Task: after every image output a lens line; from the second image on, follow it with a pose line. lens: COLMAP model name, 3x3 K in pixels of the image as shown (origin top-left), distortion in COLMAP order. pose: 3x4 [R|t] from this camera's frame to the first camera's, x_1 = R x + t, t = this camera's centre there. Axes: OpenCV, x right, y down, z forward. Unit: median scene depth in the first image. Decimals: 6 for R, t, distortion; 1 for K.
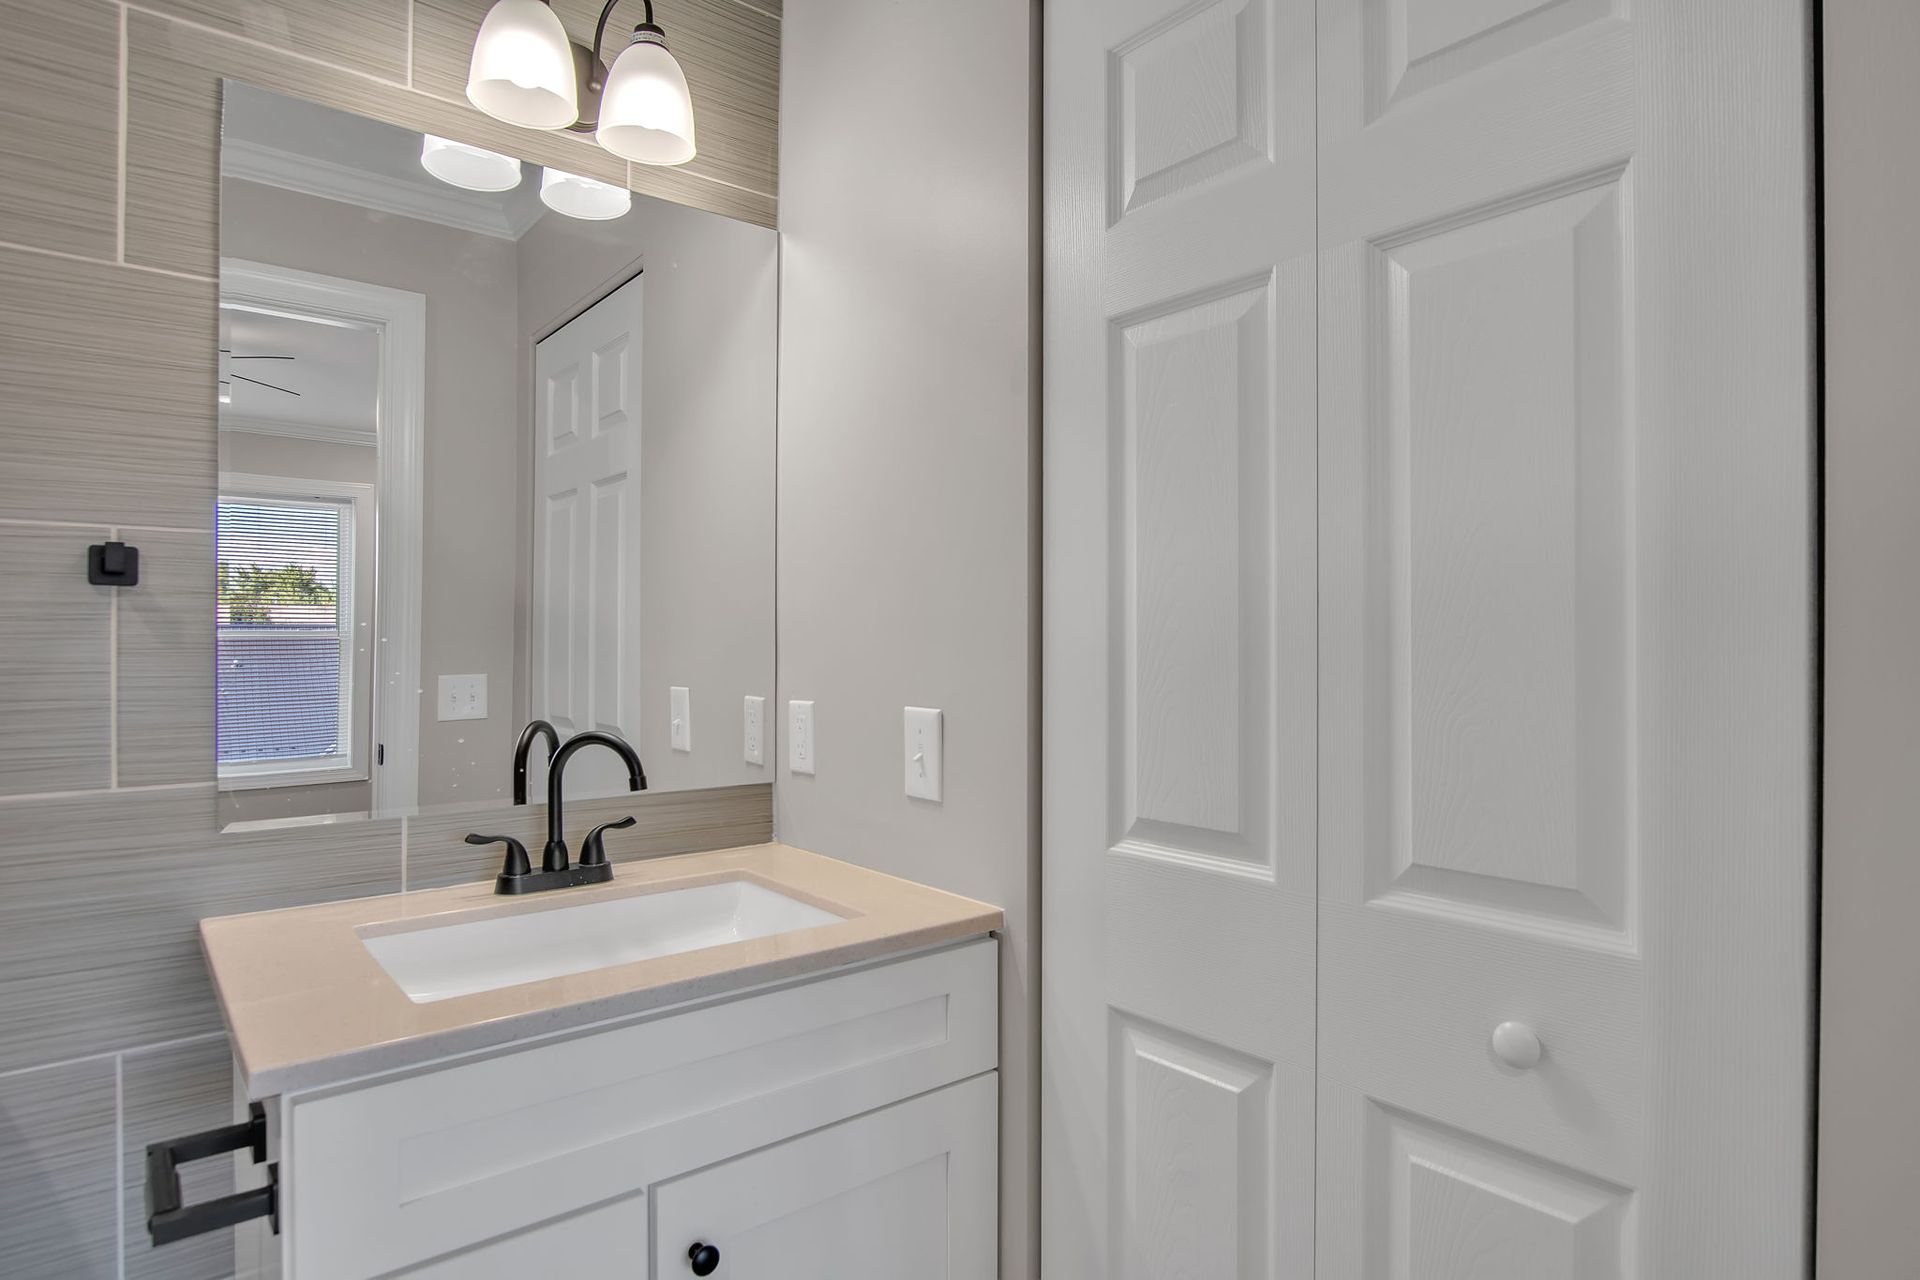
lens RADIAL K [[1067.2, 0, 960.0], [0, 1067.2, 640.0], [0, 0, 1]] dist [0.000249, 0.001102]
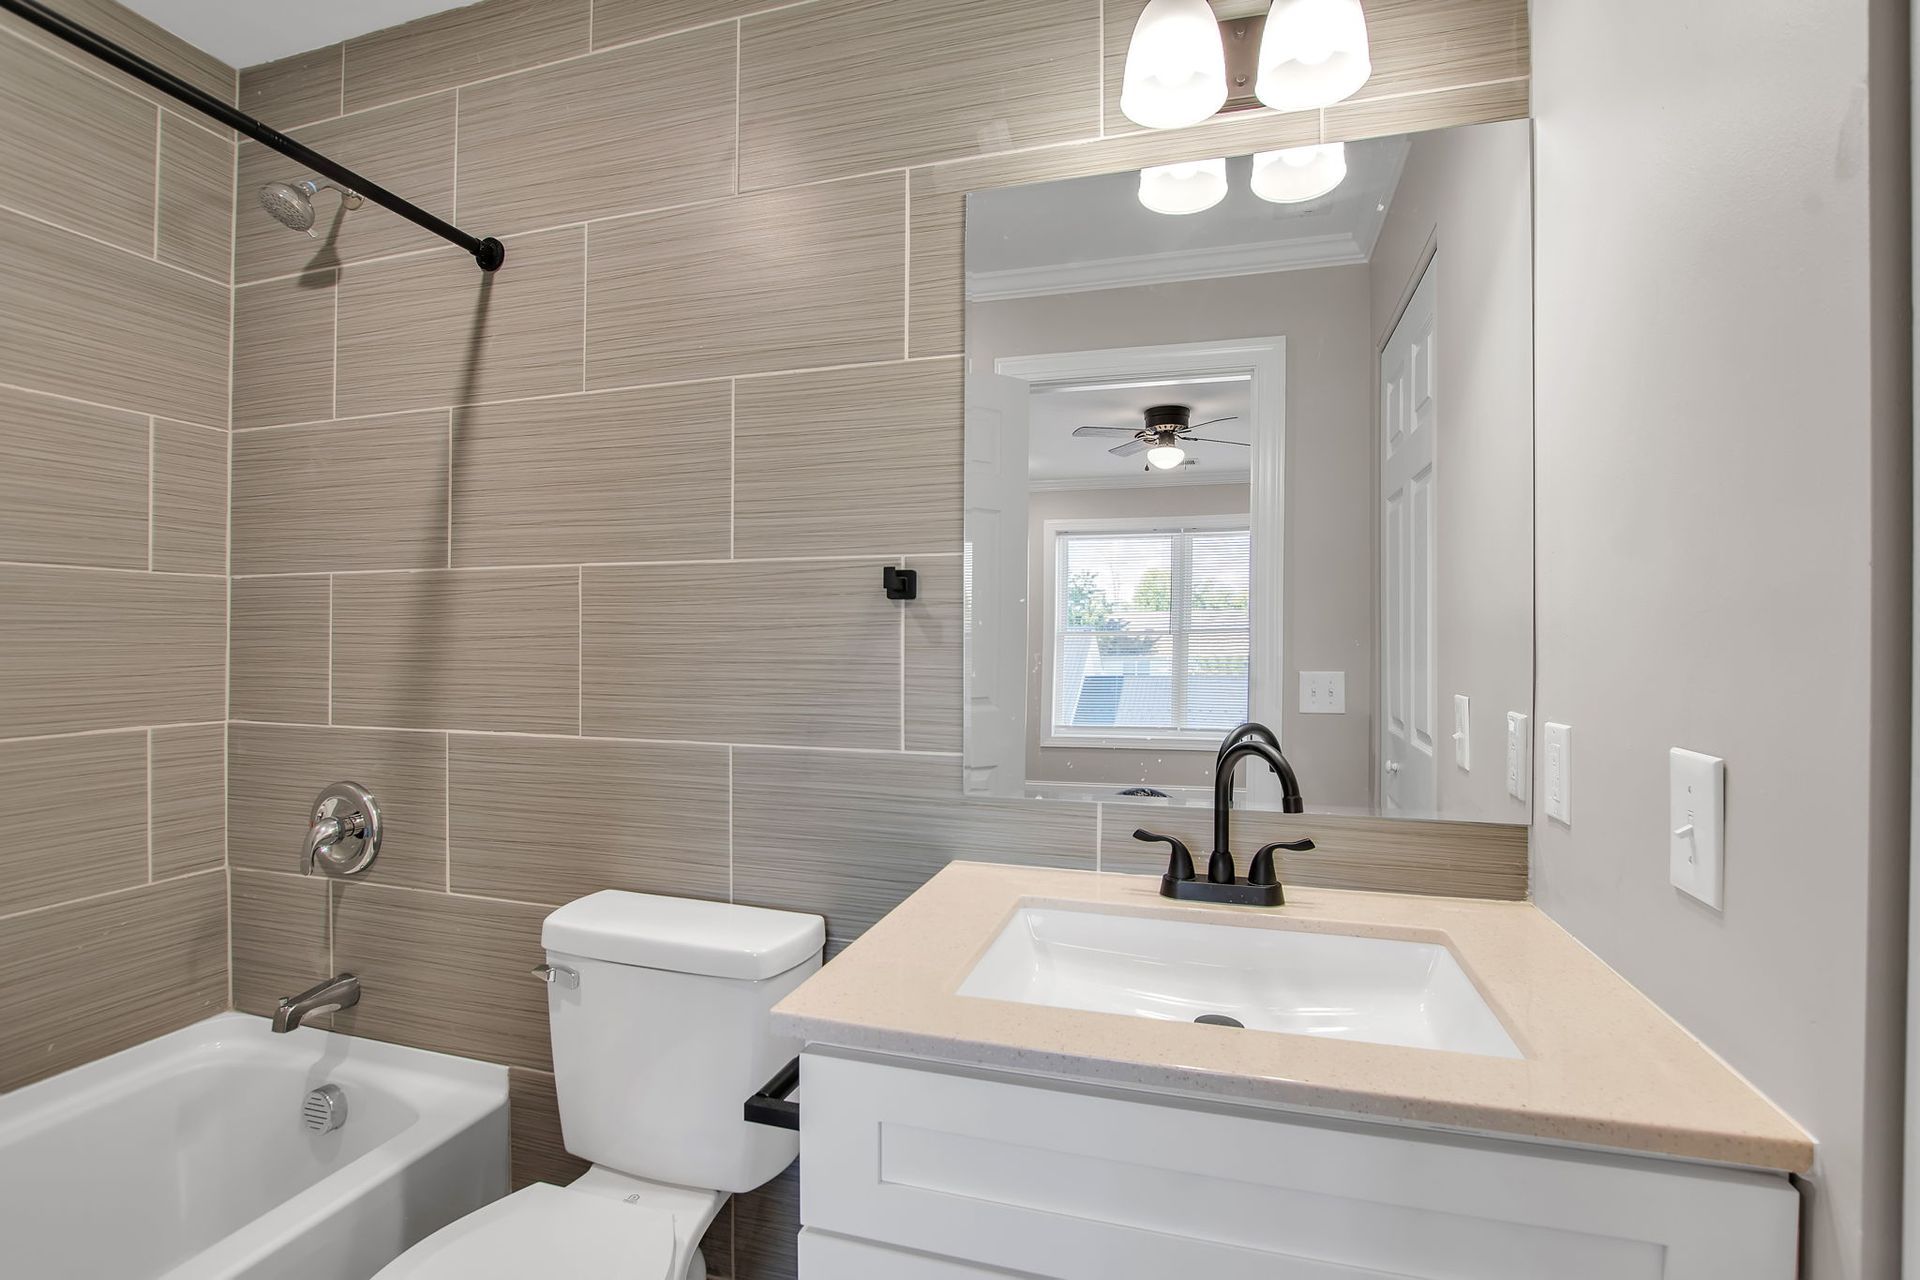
lens RADIAL K [[893.3, 0, 955.3], [0, 893.3, 633.7], [0, 0, 1]] dist [-0.021058, 0.000381]
pose [[0.565337, -0.003511, -0.824853, 0.145352], [-0.002202, 0.999981, -0.005765, -0.001422], [0.824857, 0.005075, 0.565318, 0.353213]]
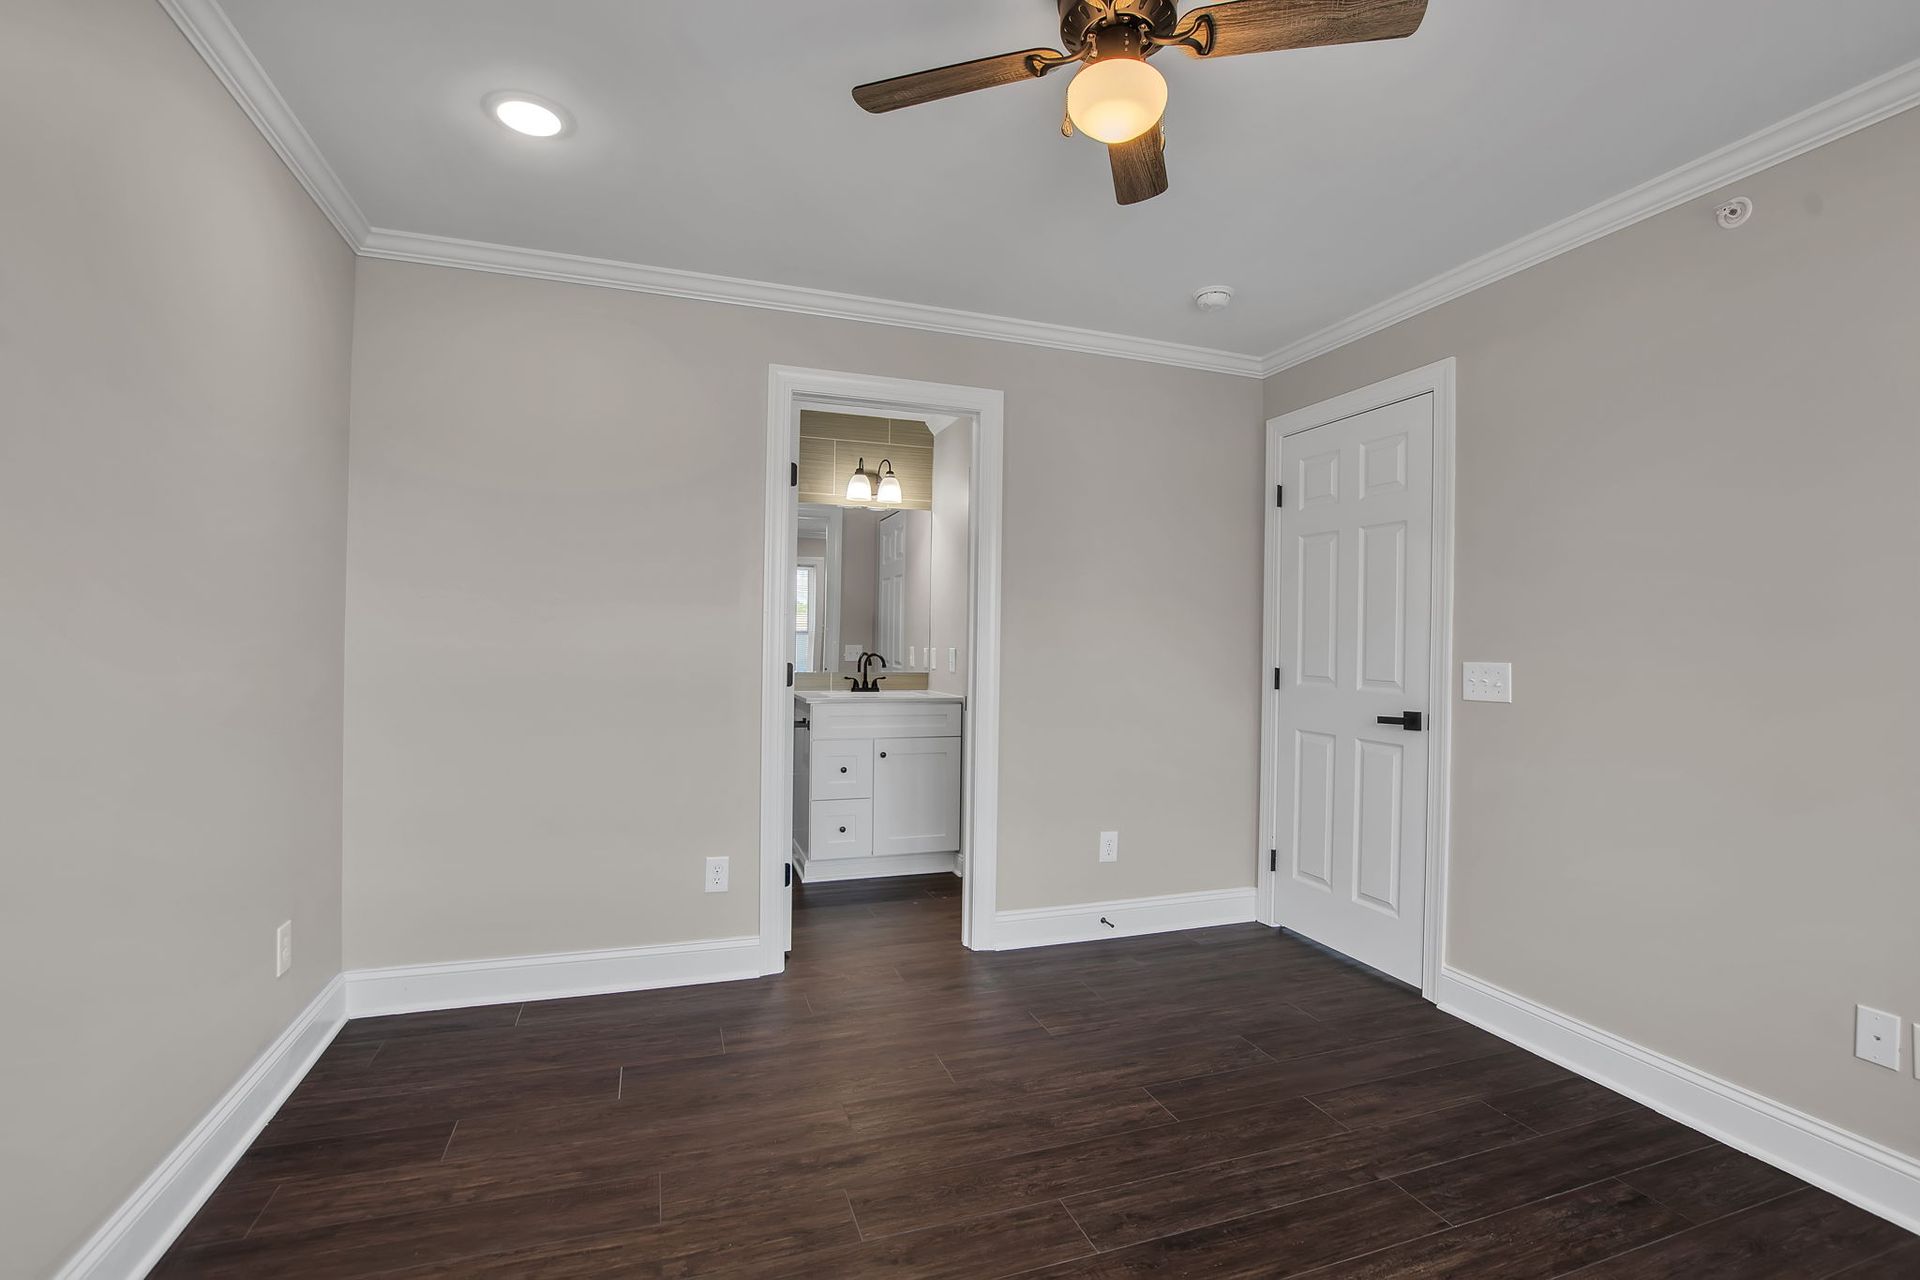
lens RADIAL K [[905.2, 0, 963.2], [0, 905.2, 637.6], [0, 0, 1]] dist [-0.027630, 0.001850]
pose [[0.940215, 0.008454, -0.340477, 1.103472], [-0.011385, 0.999913, -0.006611, 0.048186], [0.340391, 0.010092, 0.940230, -2.033131]]
